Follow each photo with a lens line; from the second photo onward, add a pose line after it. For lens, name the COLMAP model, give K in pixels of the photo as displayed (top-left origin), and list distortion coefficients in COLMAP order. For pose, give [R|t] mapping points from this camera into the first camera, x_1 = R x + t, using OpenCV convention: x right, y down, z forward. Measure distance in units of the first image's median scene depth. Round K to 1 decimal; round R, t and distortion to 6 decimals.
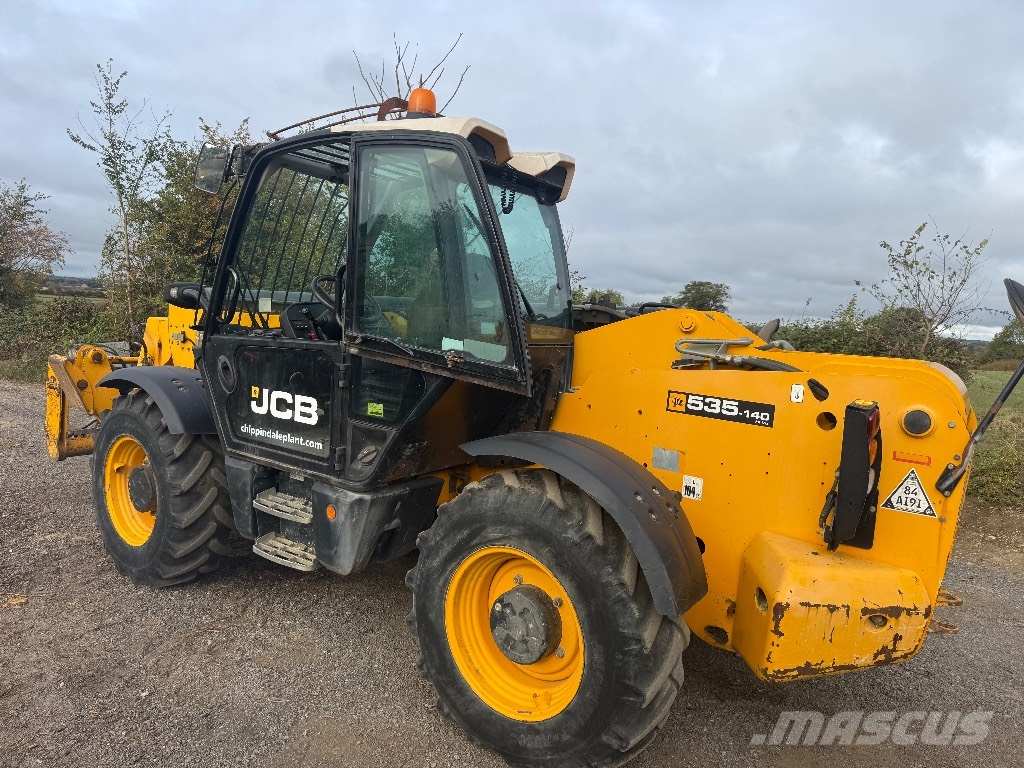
lens RADIAL K [[754.2, 0, 490.6], [0, 754.2, 351.4], [0, 0, 1]] dist [0.010773, 0.004015]
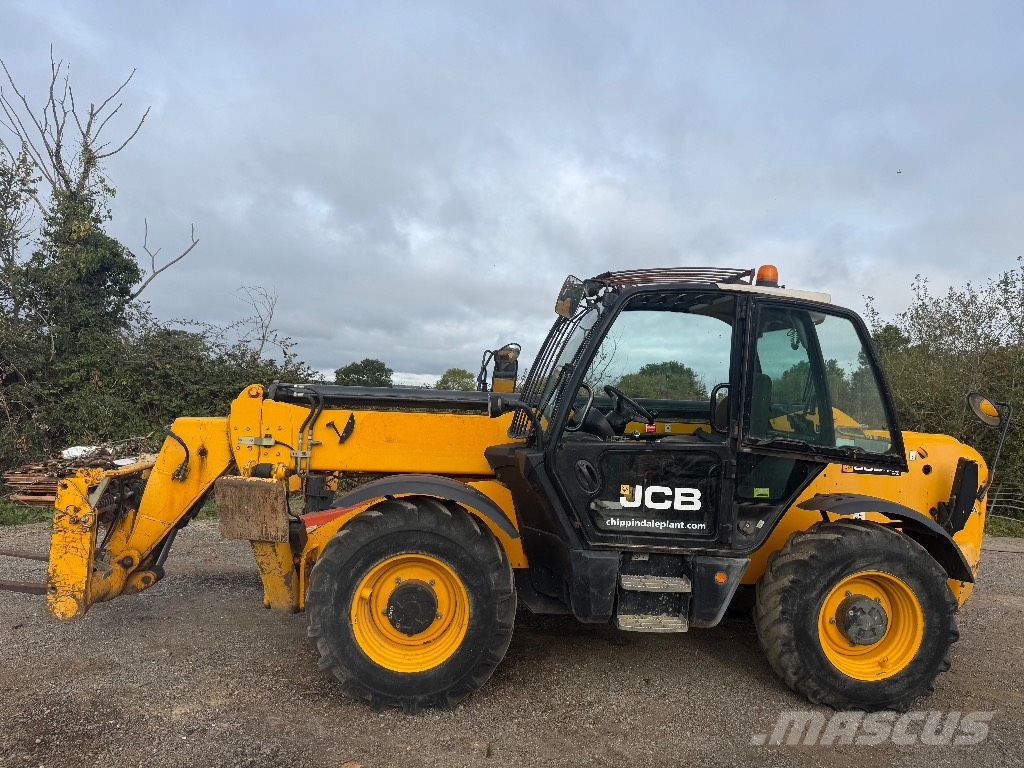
lens RADIAL K [[754.6, 0, 512.0], [0, 754.6, 384.0], [0, 0, 1]] dist [0.001857, -0.000758]
pose [[0.737354, -0.014770, 0.675345, -1.261745], [0.026991, 0.999607, -0.007607, -0.106194], [-0.674967, 0.023837, 0.737463, 0.278777]]
